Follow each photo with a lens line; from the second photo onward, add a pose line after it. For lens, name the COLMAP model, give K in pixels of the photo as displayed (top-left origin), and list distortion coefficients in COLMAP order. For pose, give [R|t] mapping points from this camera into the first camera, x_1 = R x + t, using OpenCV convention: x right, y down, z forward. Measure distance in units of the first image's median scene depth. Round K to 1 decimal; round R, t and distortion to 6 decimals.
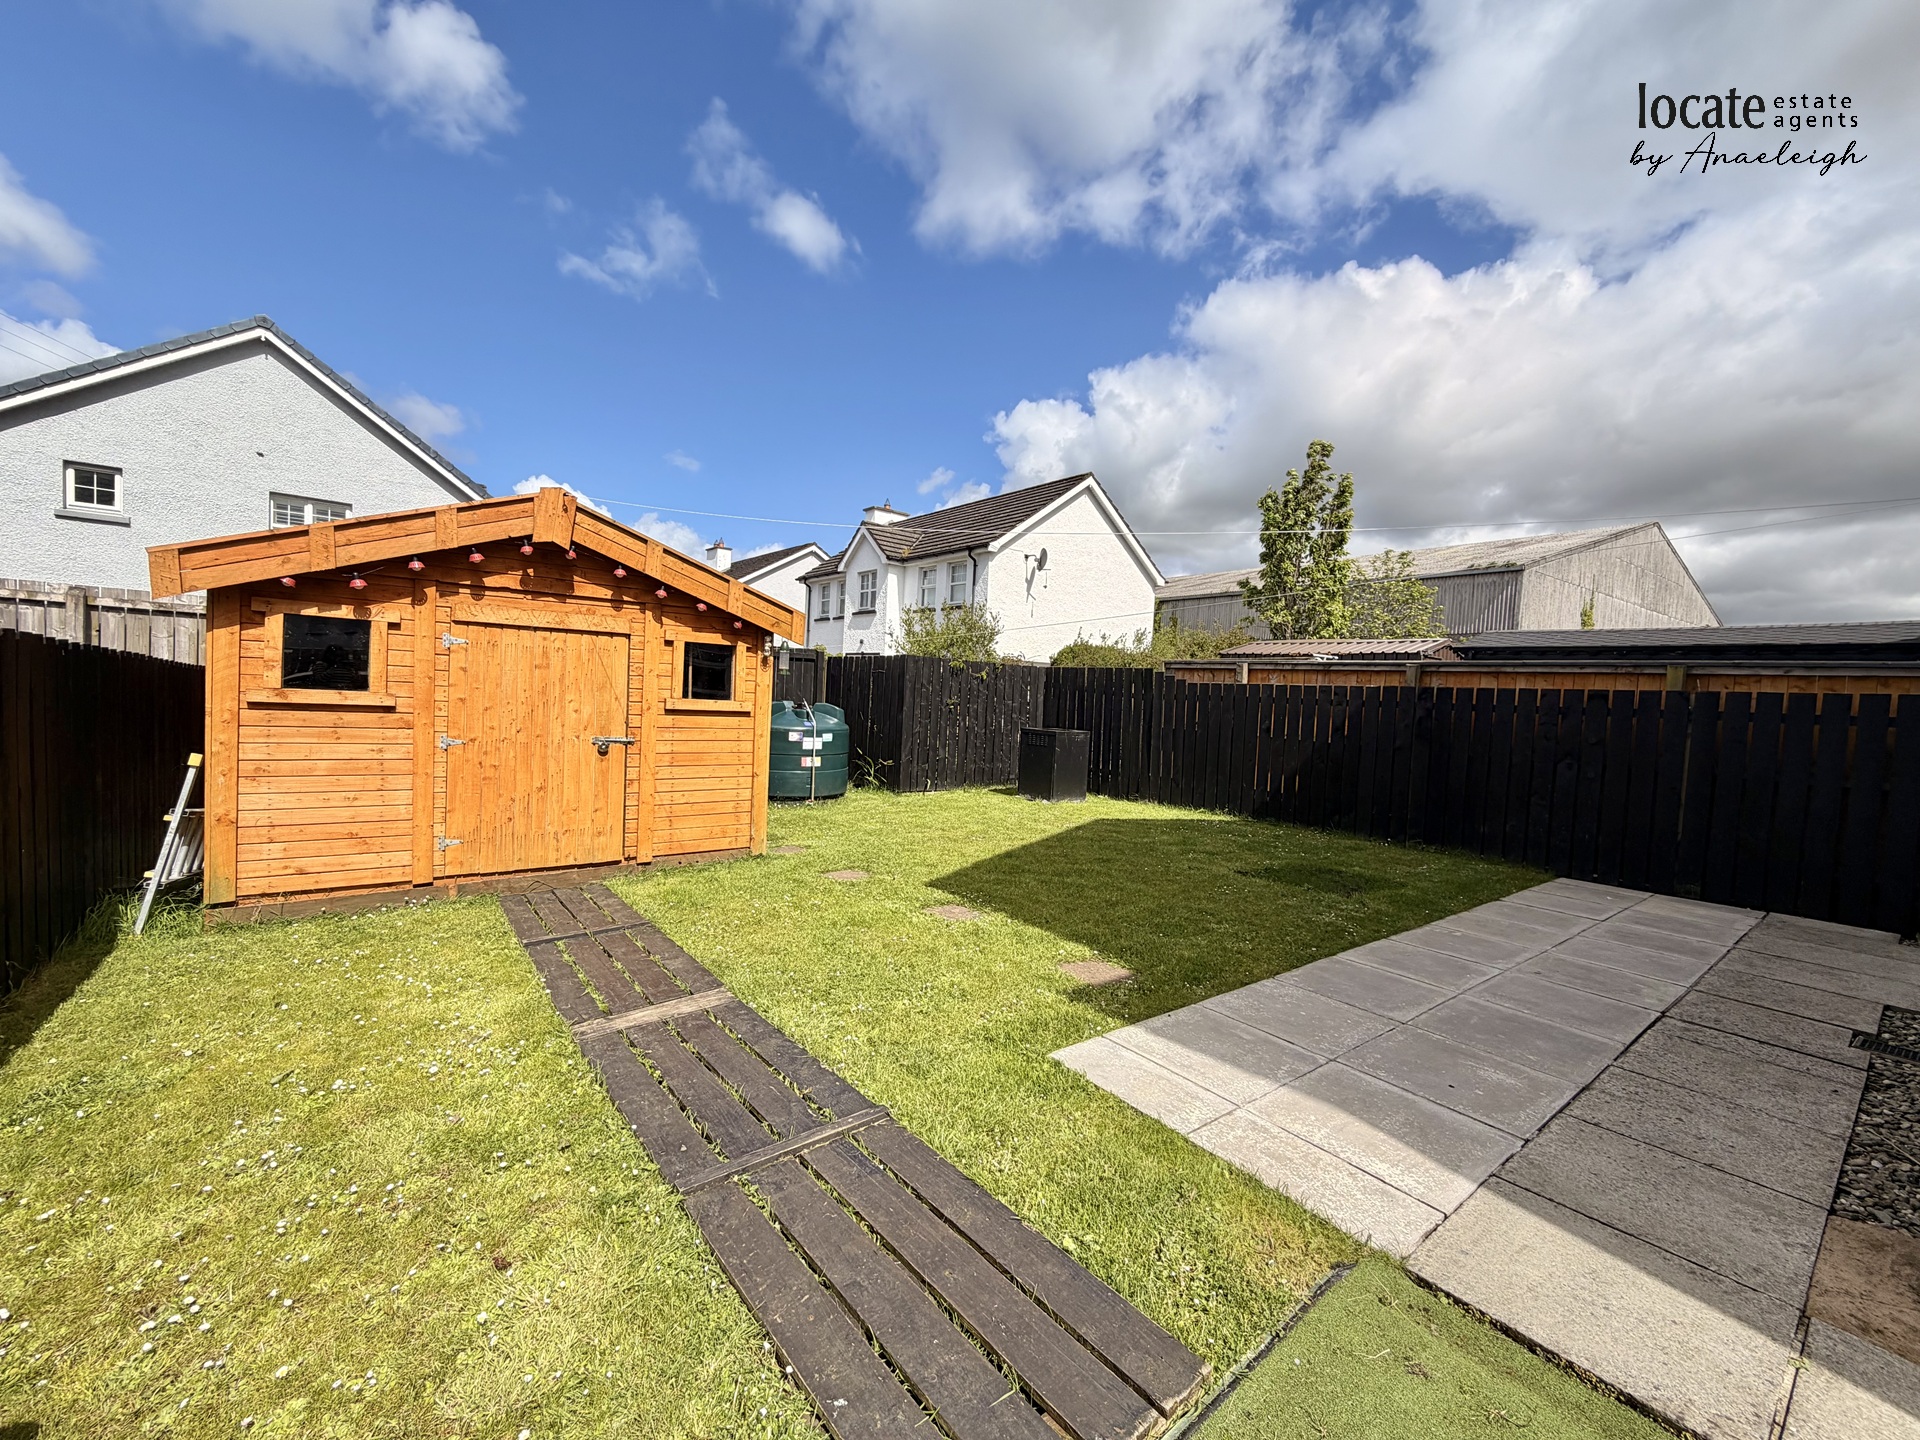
lens RADIAL K [[767.0, 0, 958.1], [0, 767.0, 720.2], [0, 0, 1]] dist [-0.000371, -0.000245]
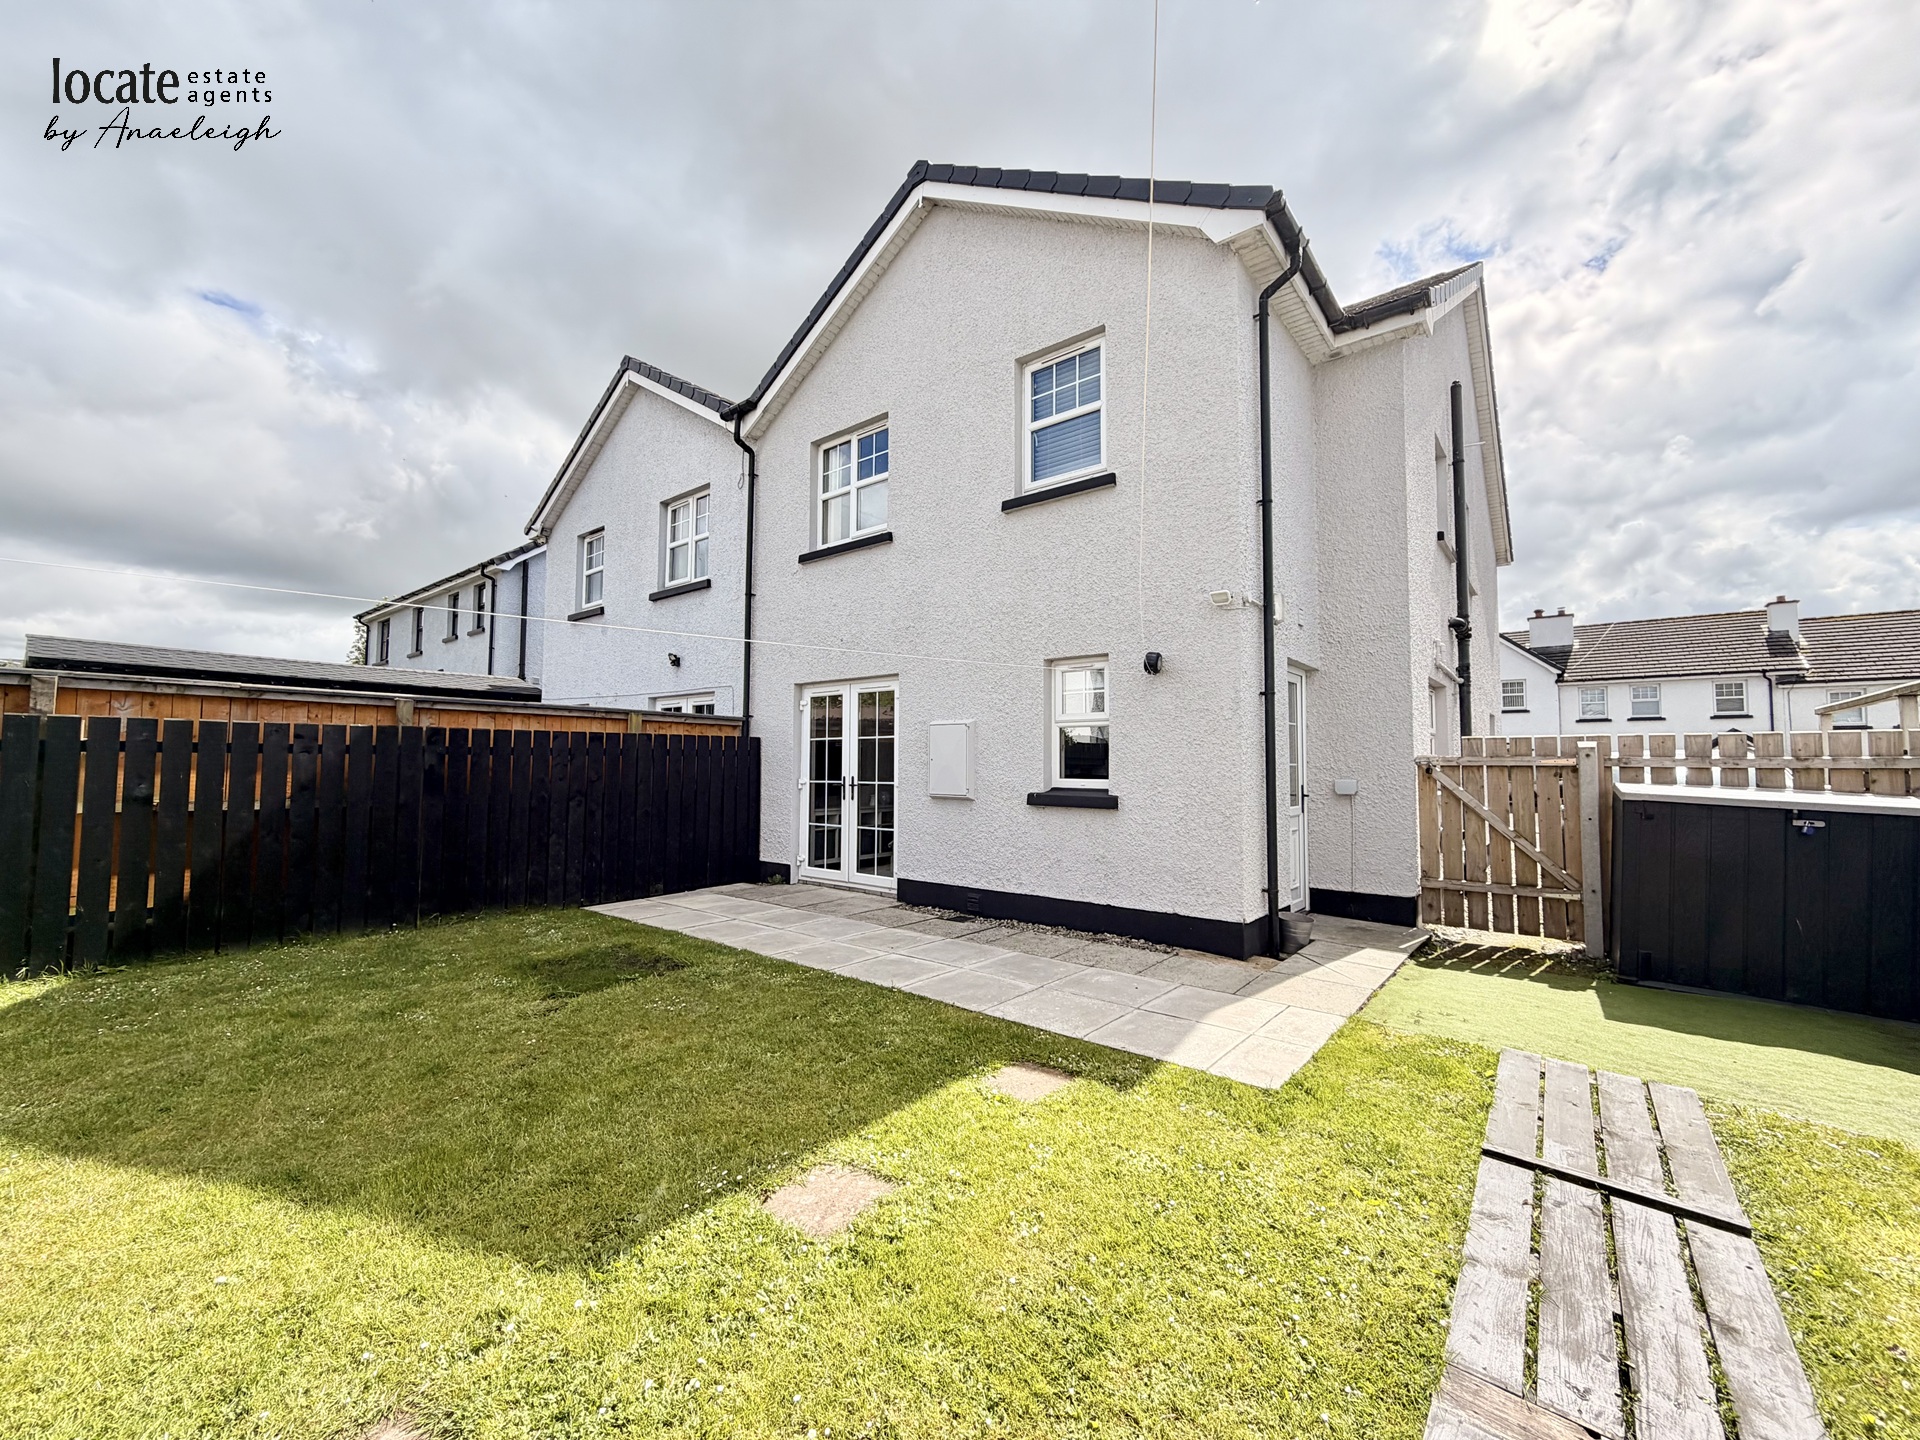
lens RADIAL K [[767.0, 0, 959.9], [0, 767.0, 727.7], [0, 0, 1]] dist [-0.000371, -0.000245]
pose [[-0.227509, -0.002790, 0.973772, -0.654568], [0.018360, 0.999806, 0.007154, -0.077839], [-0.973603, 0.019506, -0.227414, 1.286185]]
